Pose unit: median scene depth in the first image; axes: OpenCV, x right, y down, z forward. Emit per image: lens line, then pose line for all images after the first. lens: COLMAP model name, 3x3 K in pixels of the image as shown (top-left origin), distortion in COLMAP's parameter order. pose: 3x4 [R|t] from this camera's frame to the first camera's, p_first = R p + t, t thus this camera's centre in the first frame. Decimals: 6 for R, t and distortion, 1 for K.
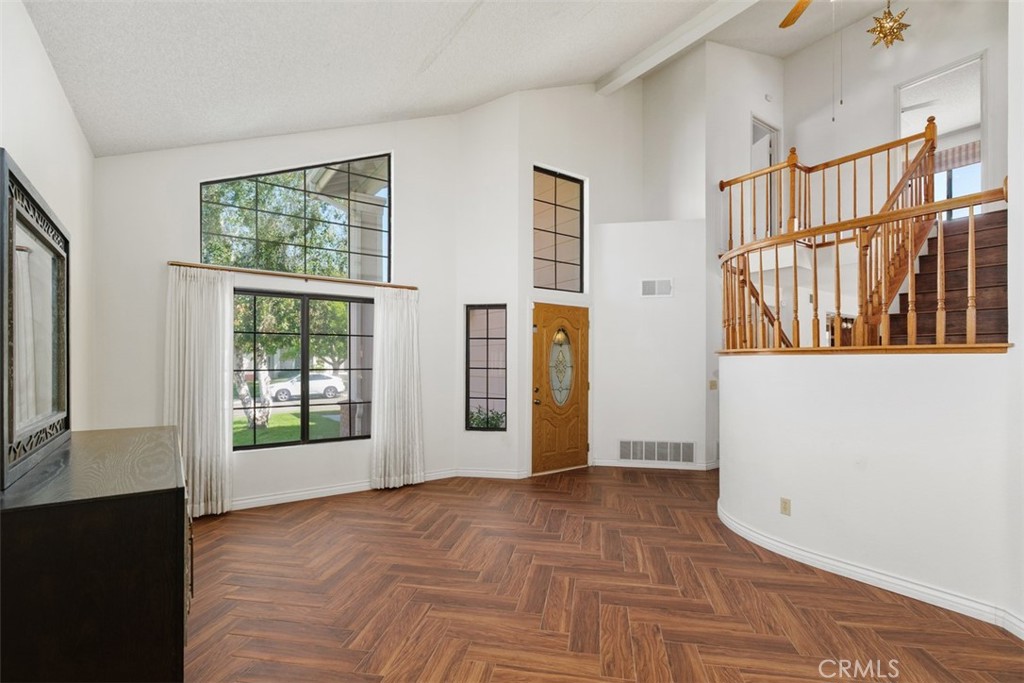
lens RADIAL K [[469.1, 0, 511.3], [0, 469.1, 365.2], [0, 0, 1]] dist [0.003969, -0.000084]
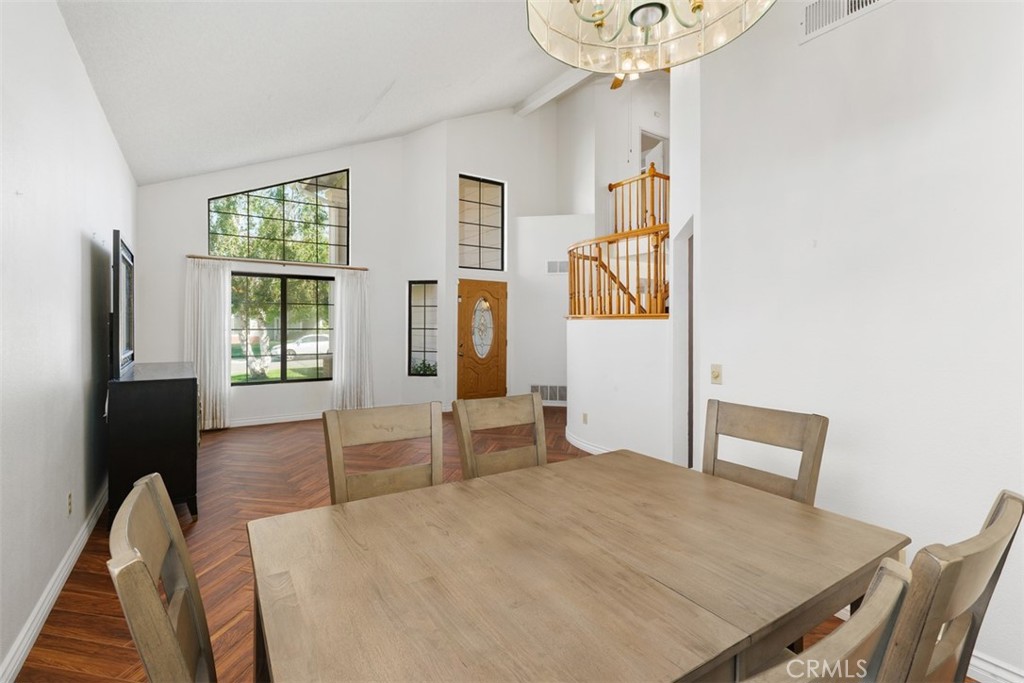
lens RADIAL K [[468.0, 0, 511.8], [0, 468.0, 330.9], [0, 0, 1]] dist [0.001592, -0.000761]
pose [[0.999796, 0.002119, -0.020076, 0.253151], [-0.002007, 0.999982, 0.005569, 0.004778], [0.020087, -0.005527, 0.999783, -0.356161]]
